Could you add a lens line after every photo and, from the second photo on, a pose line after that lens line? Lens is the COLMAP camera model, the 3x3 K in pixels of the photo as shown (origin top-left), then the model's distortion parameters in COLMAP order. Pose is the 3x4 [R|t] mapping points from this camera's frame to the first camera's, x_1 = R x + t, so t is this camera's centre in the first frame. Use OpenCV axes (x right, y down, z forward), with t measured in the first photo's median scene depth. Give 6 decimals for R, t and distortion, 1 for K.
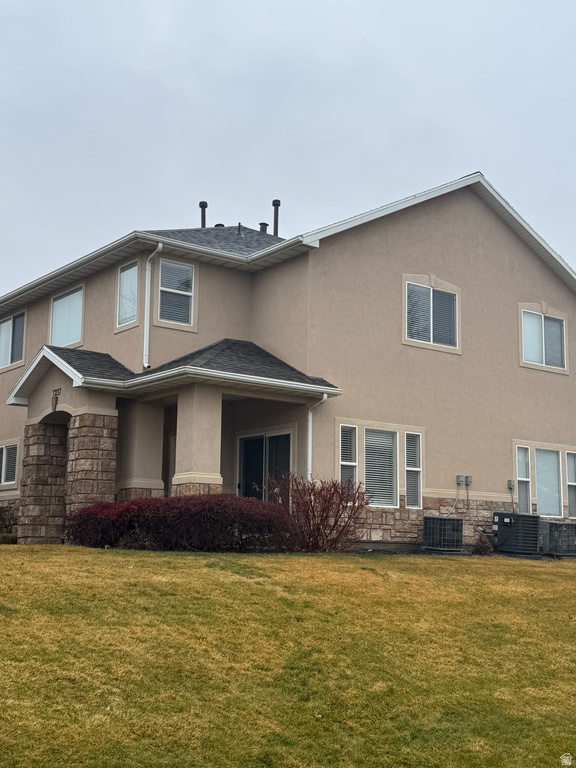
lens RADIAL K [[1007.9, 0, 287.8], [0, 1007.9, 383.9], [0, 0, 1]] dist [-0.005710, 0.000000]
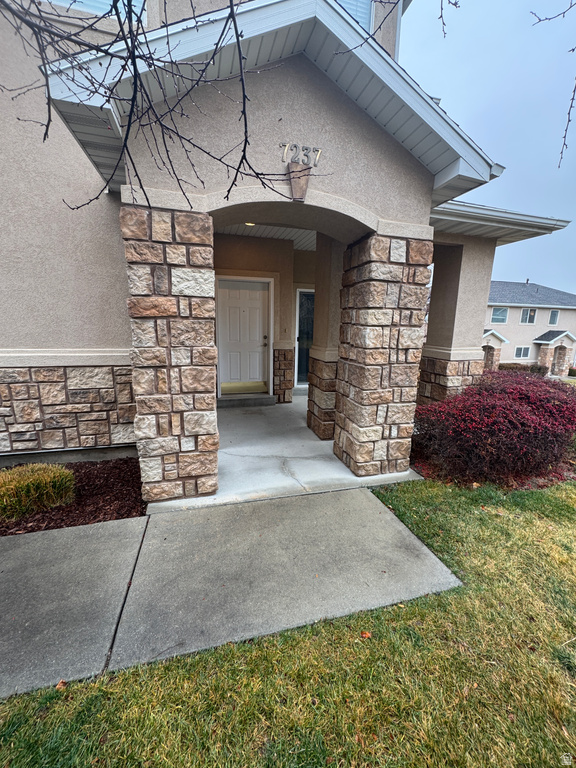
lens RADIAL K [[306.9, 0, 288.8], [0, 306.9, 383.2], [0, 0, 1]] dist [-0.001912, -0.000056]
pose [[0.391617, -0.174552, 0.903420, -0.382816], [-0.170448, 0.951086, 0.257648, 0.071030], [-0.904203, -0.254885, 0.342710, 0.977910]]
